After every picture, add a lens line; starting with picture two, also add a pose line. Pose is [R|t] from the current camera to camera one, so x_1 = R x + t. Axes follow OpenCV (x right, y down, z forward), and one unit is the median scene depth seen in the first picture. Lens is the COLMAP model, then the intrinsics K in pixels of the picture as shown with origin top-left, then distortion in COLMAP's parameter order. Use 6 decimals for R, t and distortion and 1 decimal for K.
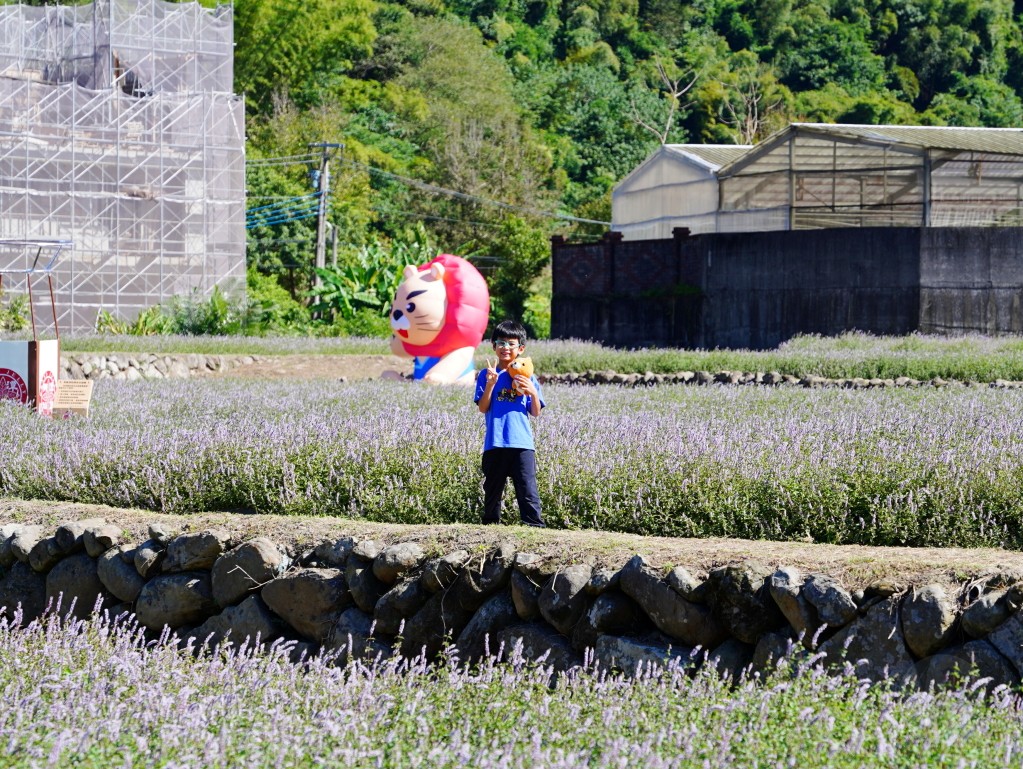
lens RADIAL K [[3276.3, 0, 512.8], [0, 3276.3, 384.6], [0, 0, 1]] dist [-0.010534, 0.000000]
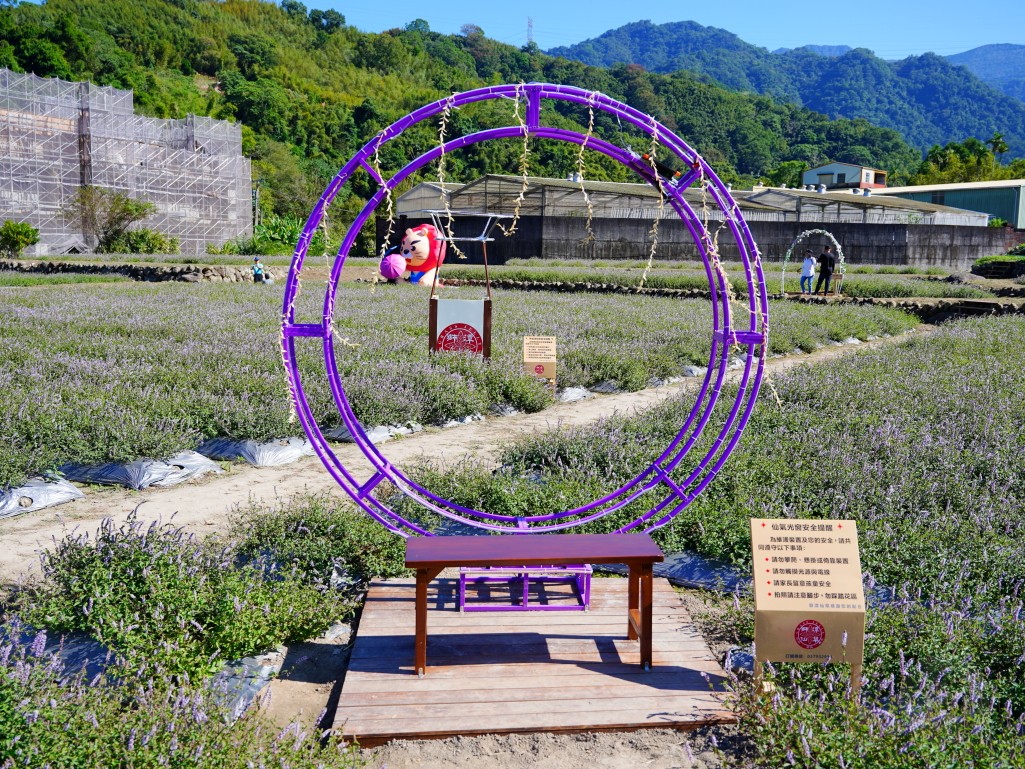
lens RADIAL K [[927.5, 0, 510.8], [0, 927.5, 385.3], [0, 0, 1]] dist [-0.004089, -0.019648]
pose [[0.966180, -0.022969, 0.256845, -0.077932], [-0.011340, 0.991277, 0.131305, -0.009277], [-0.257620, -0.129777, 0.957491, 0.236141]]
